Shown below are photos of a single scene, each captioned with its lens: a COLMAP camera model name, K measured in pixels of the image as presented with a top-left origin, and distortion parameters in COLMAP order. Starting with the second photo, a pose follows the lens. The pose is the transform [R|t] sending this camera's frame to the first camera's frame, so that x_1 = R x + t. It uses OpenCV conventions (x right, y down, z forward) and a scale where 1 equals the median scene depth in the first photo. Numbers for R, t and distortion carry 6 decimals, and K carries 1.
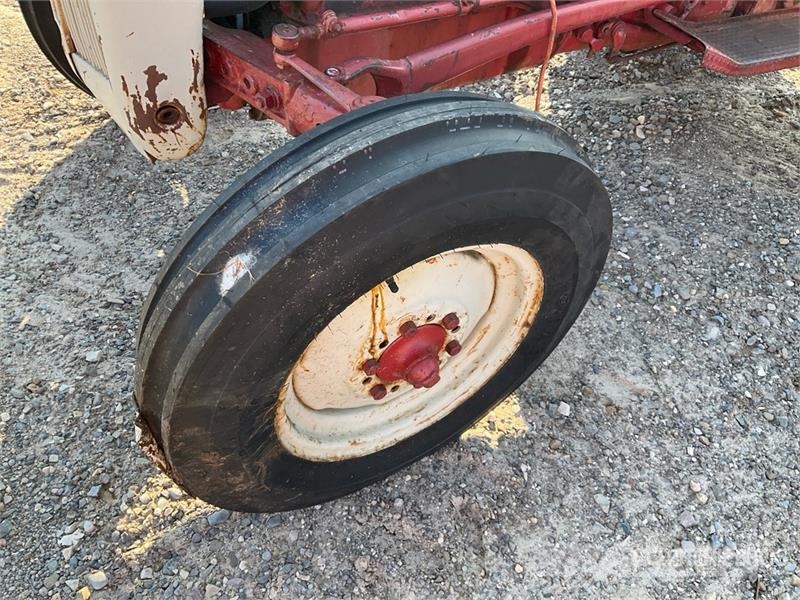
lens RADIAL K [[667.8, 0, 399.7], [0, 667.8, 305.6], [0, 0, 1]] dist [0.069583, -0.119308]
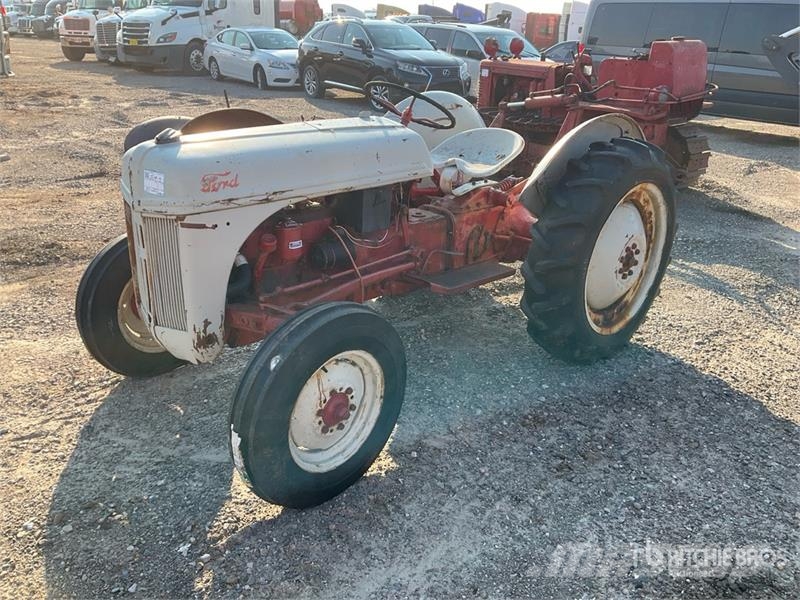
lens RADIAL K [[667.8, 0, 400.3], [0, 667.8, 299.5], [0, 0, 1]] dist [0.069583, -0.119308]
pose [[0.952568, -0.162518, 0.257296, -0.264321], [0.257188, 0.881885, -0.395138, 0.613848], [-0.162689, 0.442569, 0.881853, -1.093527]]
